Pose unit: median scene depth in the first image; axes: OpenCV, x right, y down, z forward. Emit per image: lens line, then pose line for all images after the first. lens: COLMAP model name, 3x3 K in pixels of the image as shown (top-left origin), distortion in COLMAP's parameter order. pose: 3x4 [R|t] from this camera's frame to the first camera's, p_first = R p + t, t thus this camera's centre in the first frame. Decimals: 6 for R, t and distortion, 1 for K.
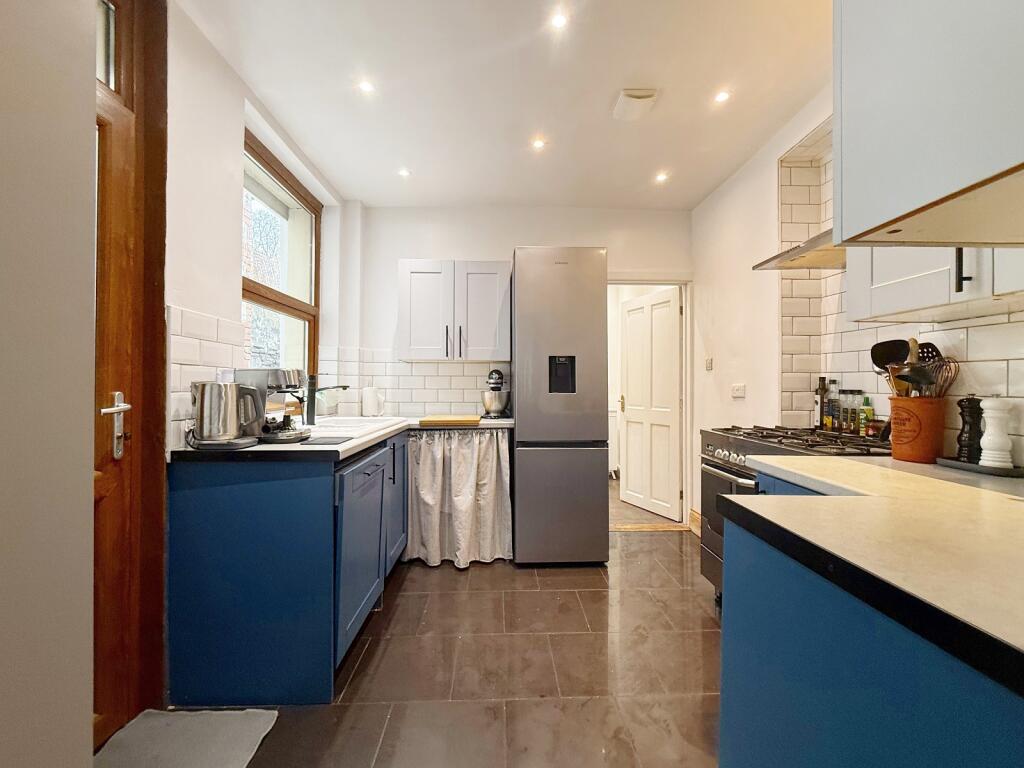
lens RADIAL K [[396.4, 0, 512.0], [0, 396.4, 384.0], [0, 0, 1]] dist [0.000661, -0.000039]
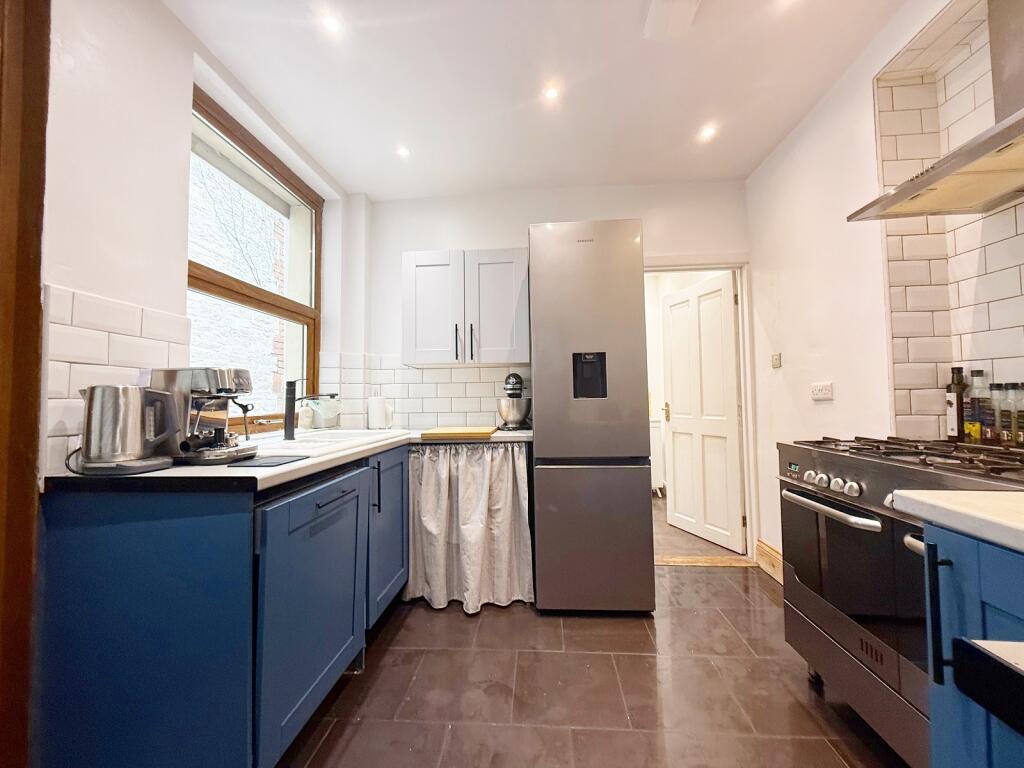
lens RADIAL K [[396.4, 0, 512.0], [0, 396.4, 384.0], [0, 0, 1]] dist [0.000661, -0.000039]
pose [[0.994951, -0.020519, -0.098242, 0.047177], [0.017490, 0.999348, -0.031592, 0.016583], [0.098826, 0.029714, 0.994661, 0.172358]]
